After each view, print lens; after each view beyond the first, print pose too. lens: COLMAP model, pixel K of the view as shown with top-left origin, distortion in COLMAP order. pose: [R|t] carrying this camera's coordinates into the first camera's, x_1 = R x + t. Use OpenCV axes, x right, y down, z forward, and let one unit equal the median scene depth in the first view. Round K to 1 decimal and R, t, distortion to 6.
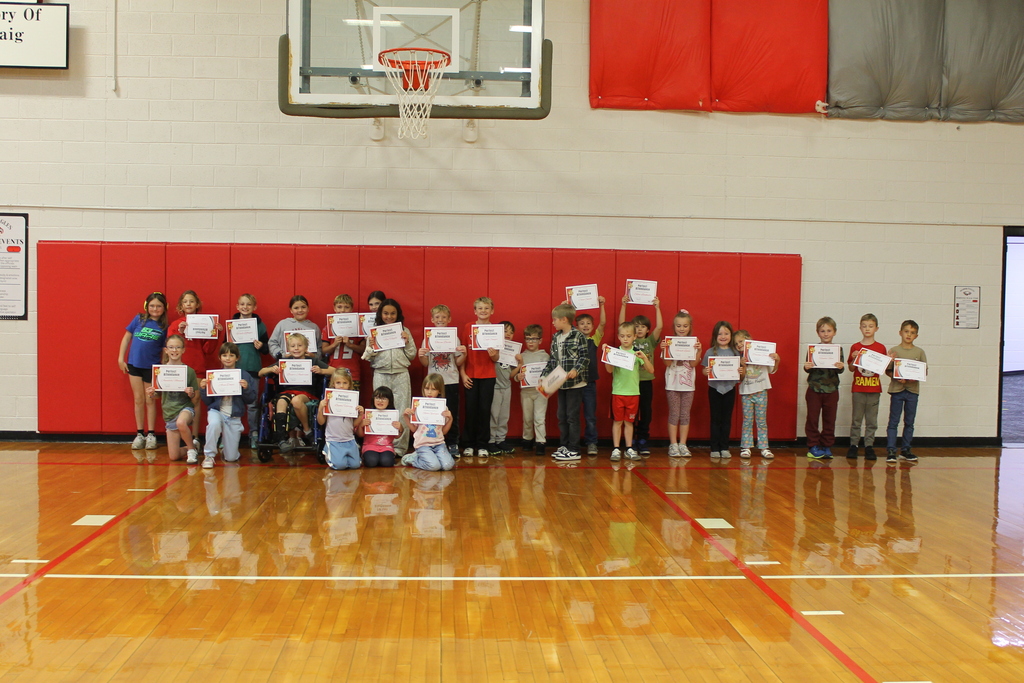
lens RADIAL K [[1136.3, 0, 512.0], [0, 1136.3, 341.5], [0, 0, 1]] dist [-0.109561, 0.139942]
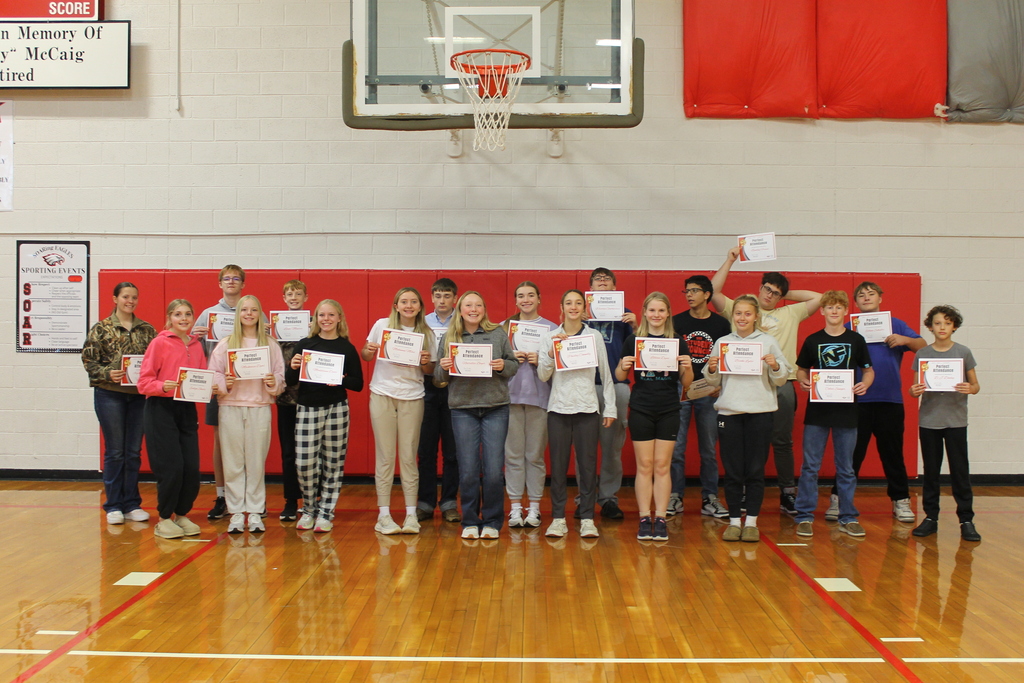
lens RADIAL K [[1136.3, 0, 512.0], [0, 1136.3, 341.5], [0, 0, 1]] dist [-0.109561, 0.139942]
pose [[0.996850, -0.009365, -0.078758, -0.000502], [0.007838, 0.999776, -0.019672, -0.008054], [0.078925, 0.018992, 0.996700, 0.084459]]
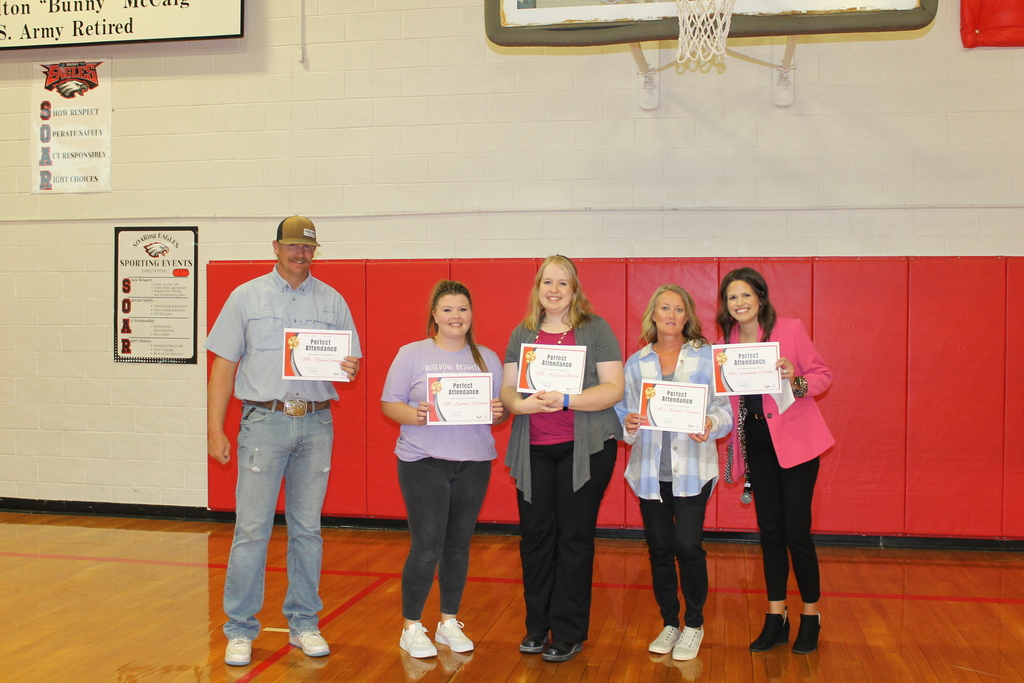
lens RADIAL K [[1136.3, 0, 512.0], [0, 1136.3, 341.5], [0, 0, 1]] dist [-0.109561, 0.139942]
pose [[0.968877, -0.006884, -0.247445, -0.030482], [0.000429, 0.999658, -0.026130, -0.015168], [0.247541, 0.025210, 0.968549, 0.318336]]
